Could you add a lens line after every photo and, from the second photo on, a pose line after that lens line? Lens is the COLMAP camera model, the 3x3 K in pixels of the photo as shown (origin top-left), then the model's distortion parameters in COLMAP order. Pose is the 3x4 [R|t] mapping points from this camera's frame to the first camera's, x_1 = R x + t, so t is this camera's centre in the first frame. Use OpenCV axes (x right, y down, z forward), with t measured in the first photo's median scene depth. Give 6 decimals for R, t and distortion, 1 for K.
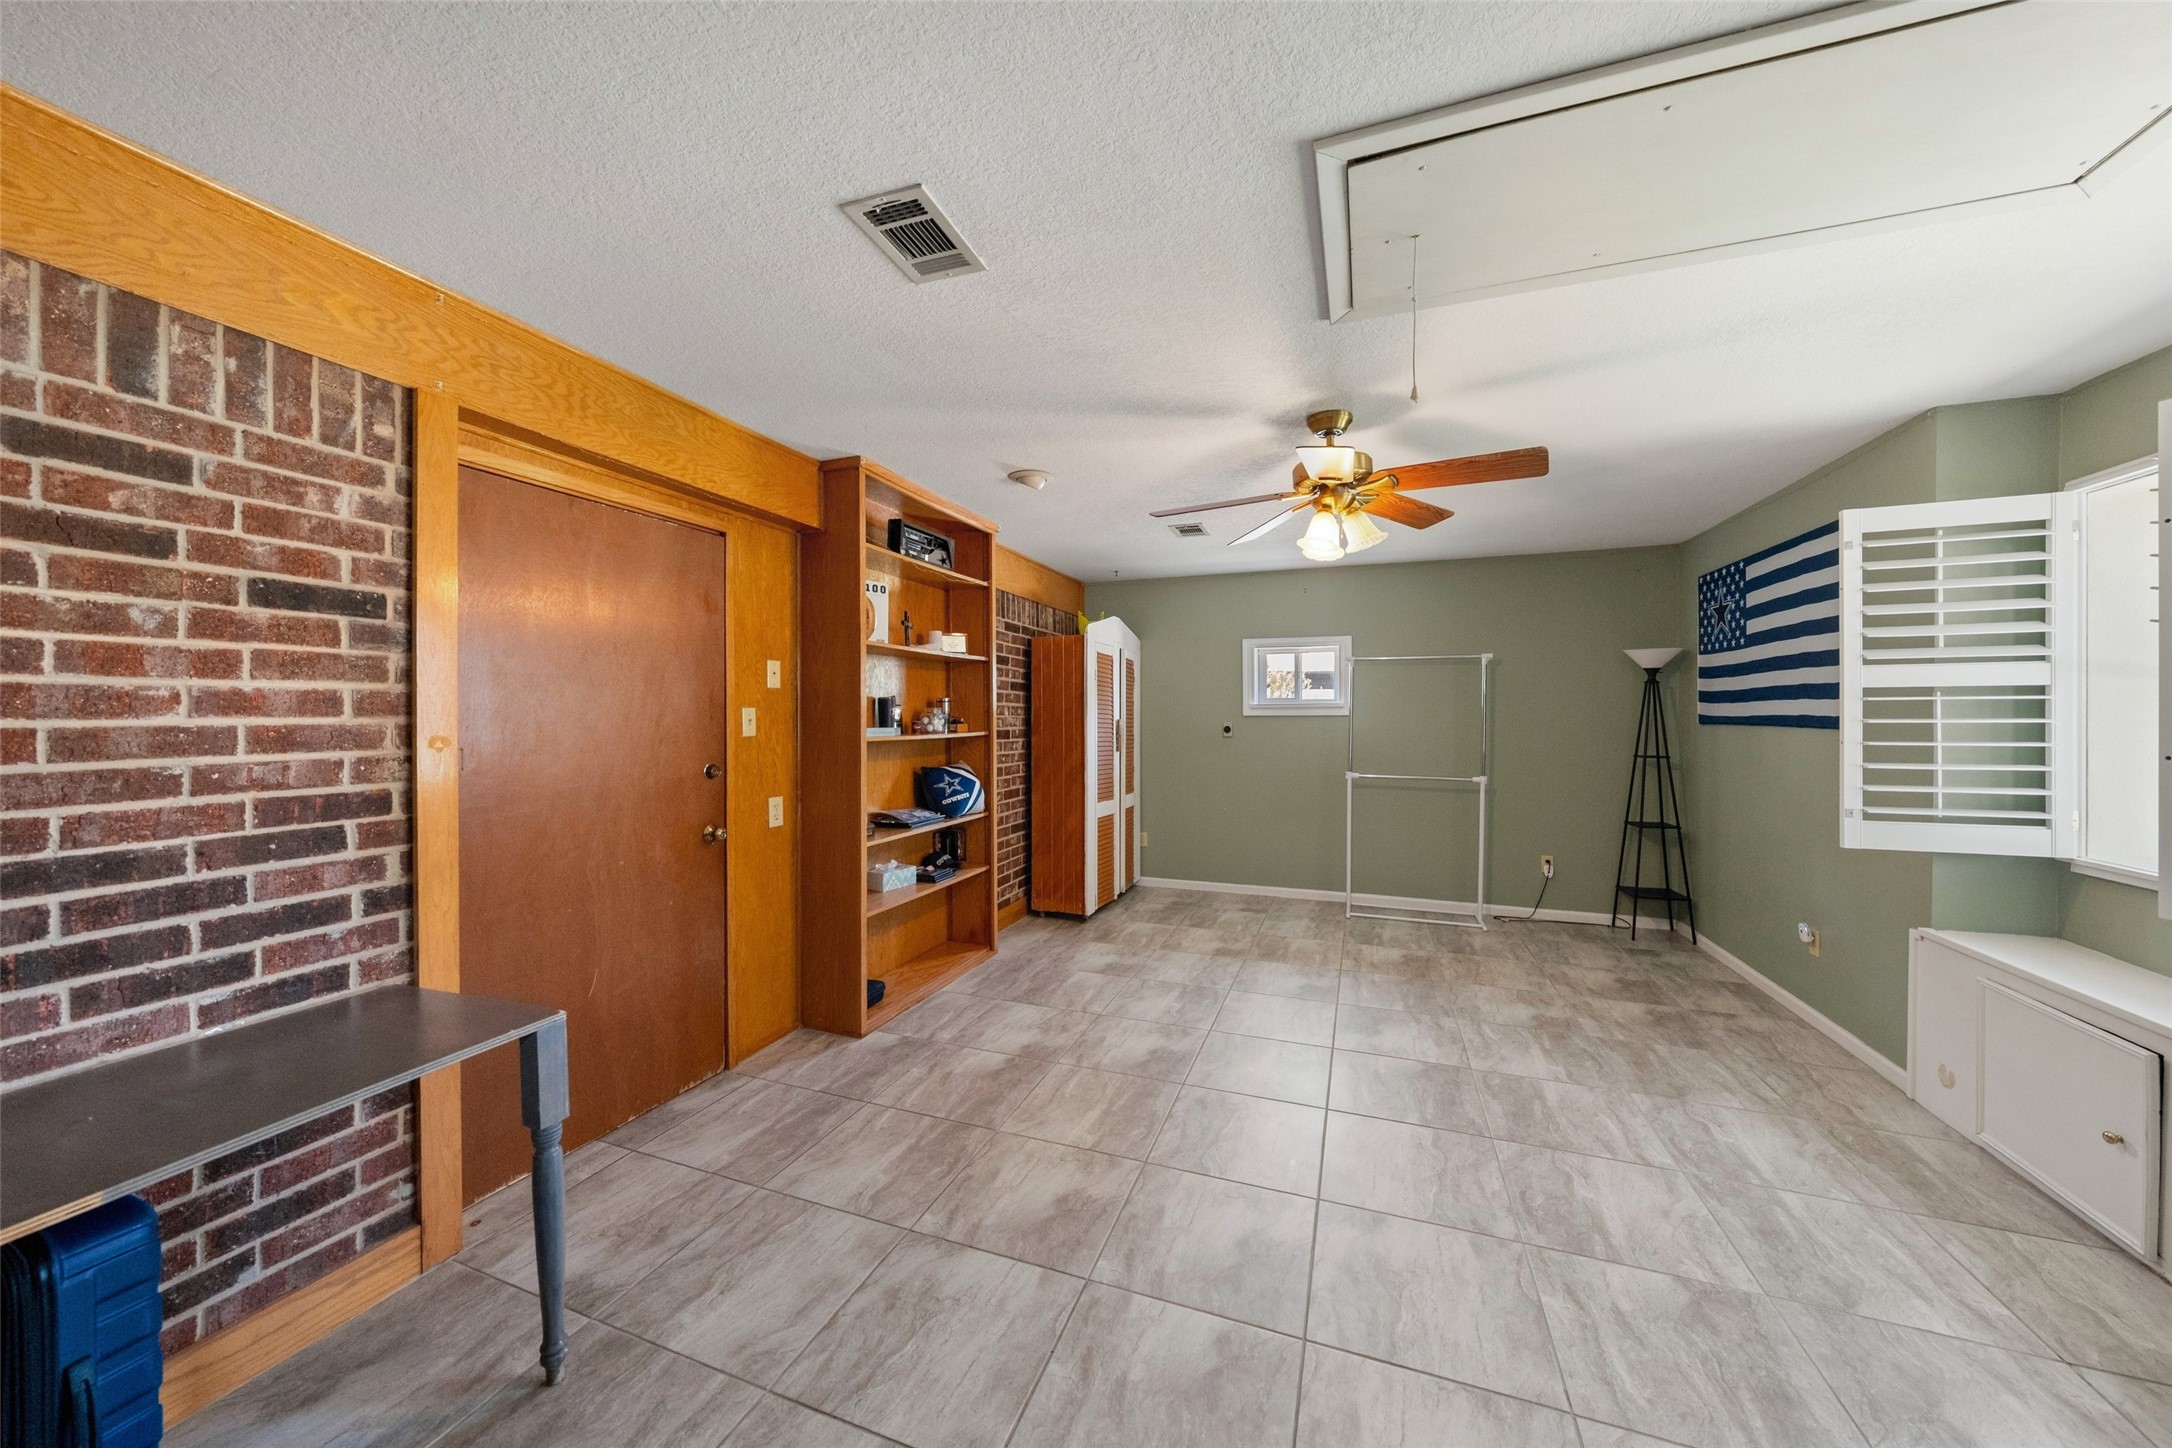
lens RADIAL K [[757.3, 0, 1077.9], [0, 757.3, 710.0], [0, 0, 1]] dist [-0.004066, -0.000038]
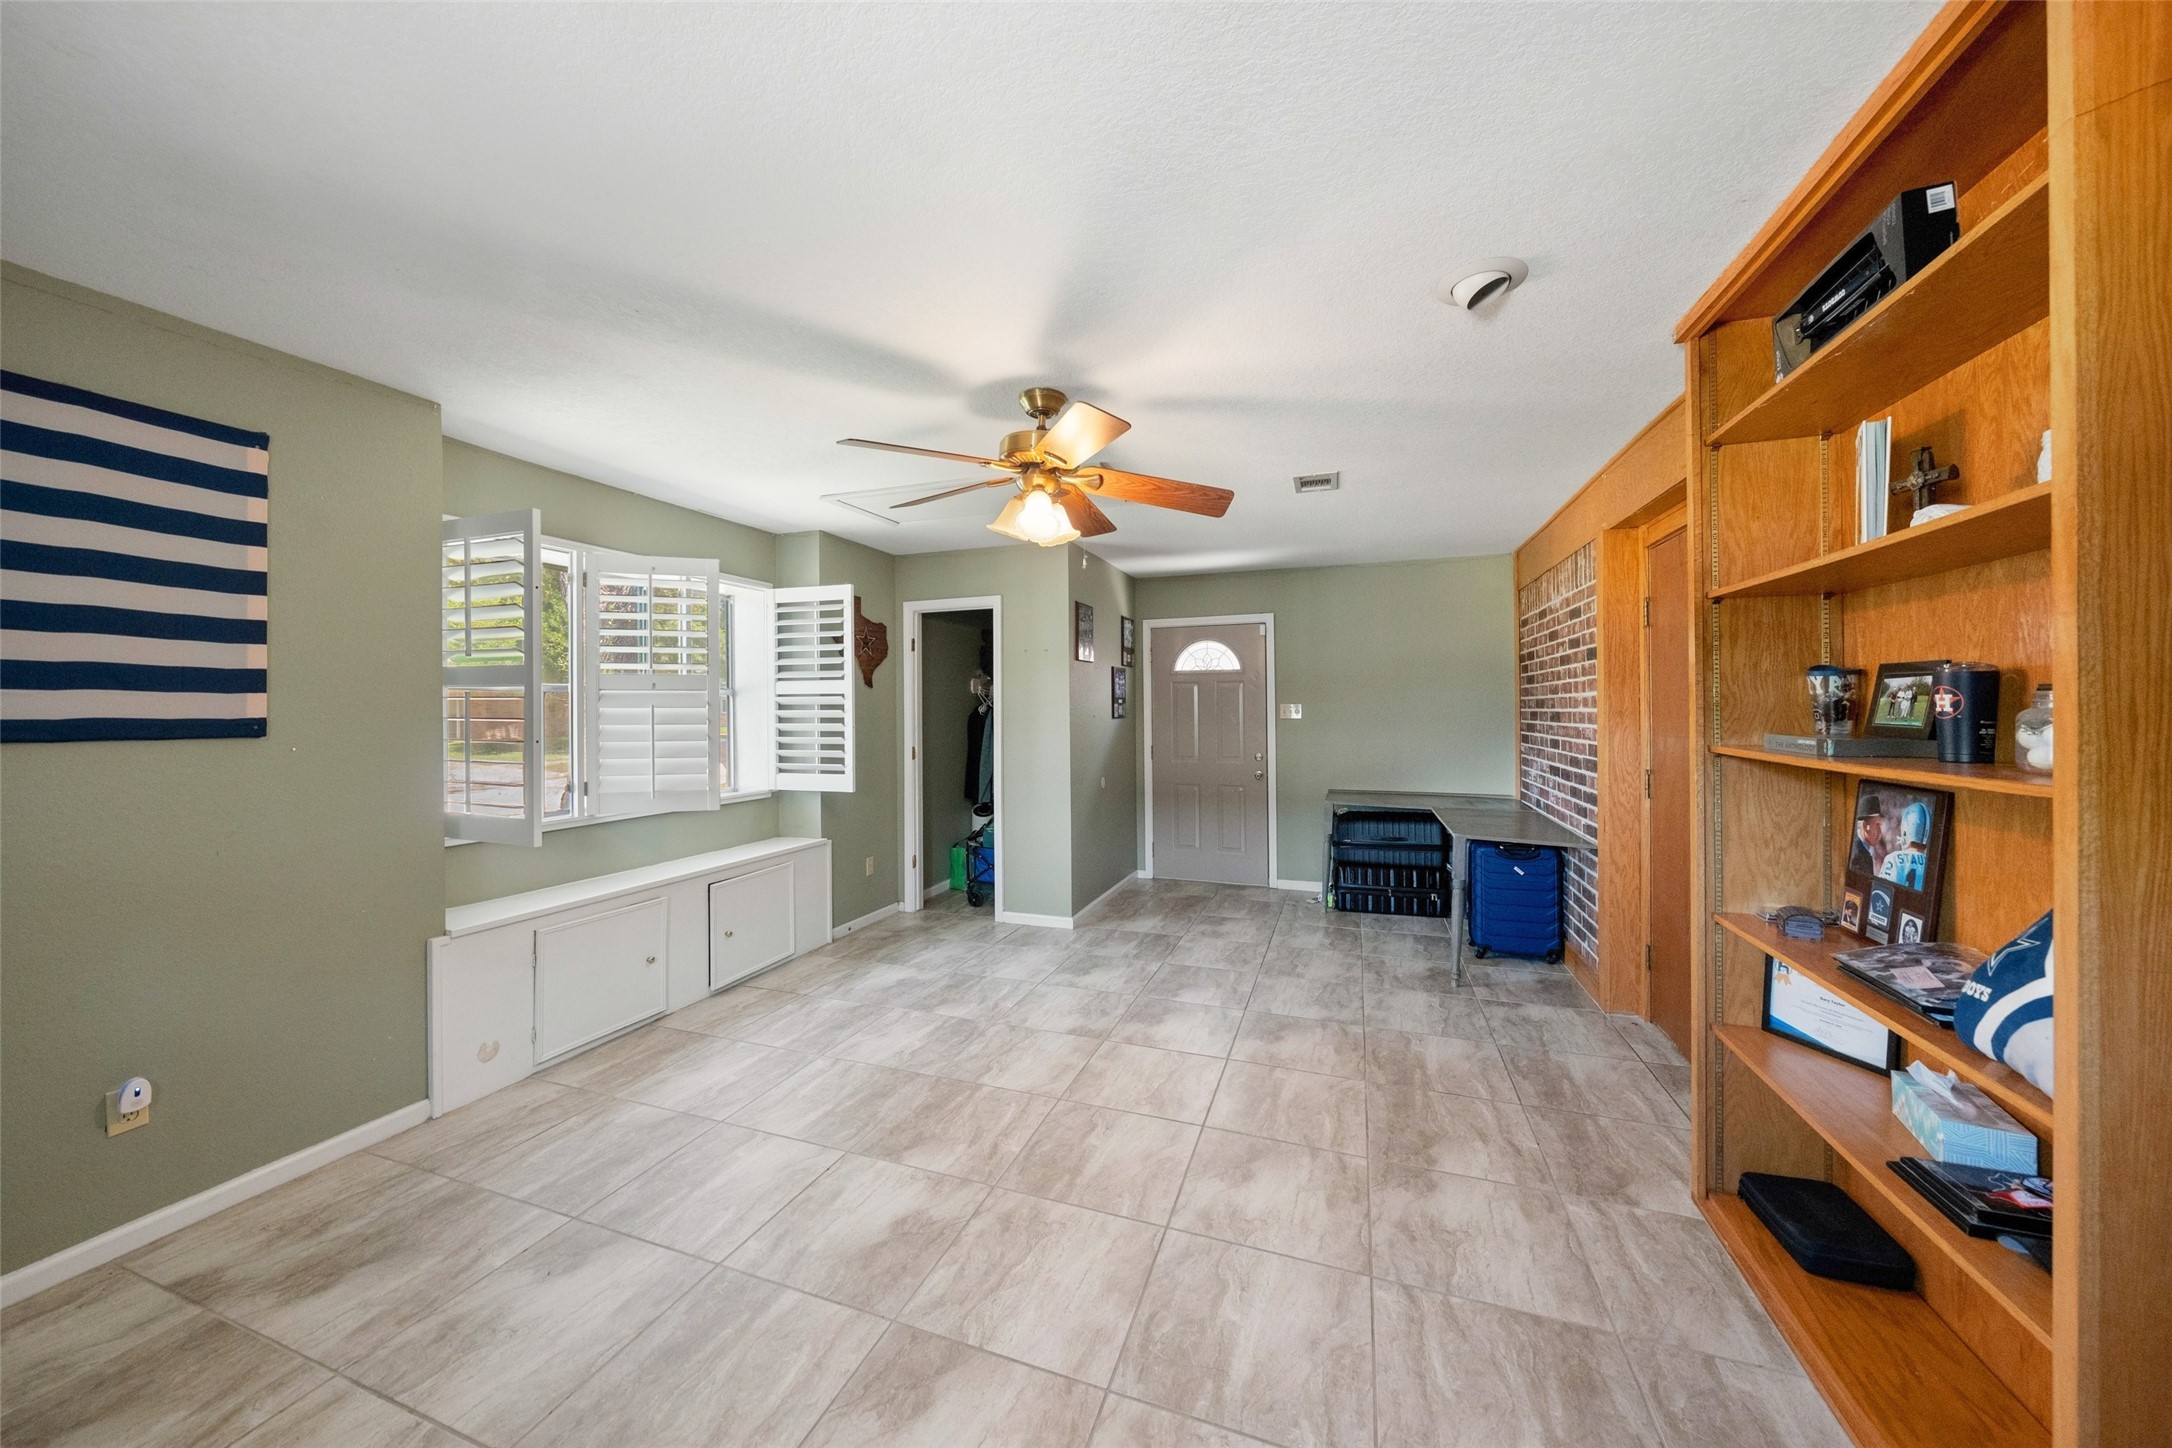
lens RADIAL K [[757.3, 0, 1077.9], [0, 757.3, 710.0], [0, 0, 1]] dist [-0.004066, -0.000038]
pose [[-0.999895, 0.004689, -0.013700, 0.299578], [0.004685, 0.999989, 0.000331, 0.004425], [0.013702, 0.000267, -0.999906, 1.911265]]
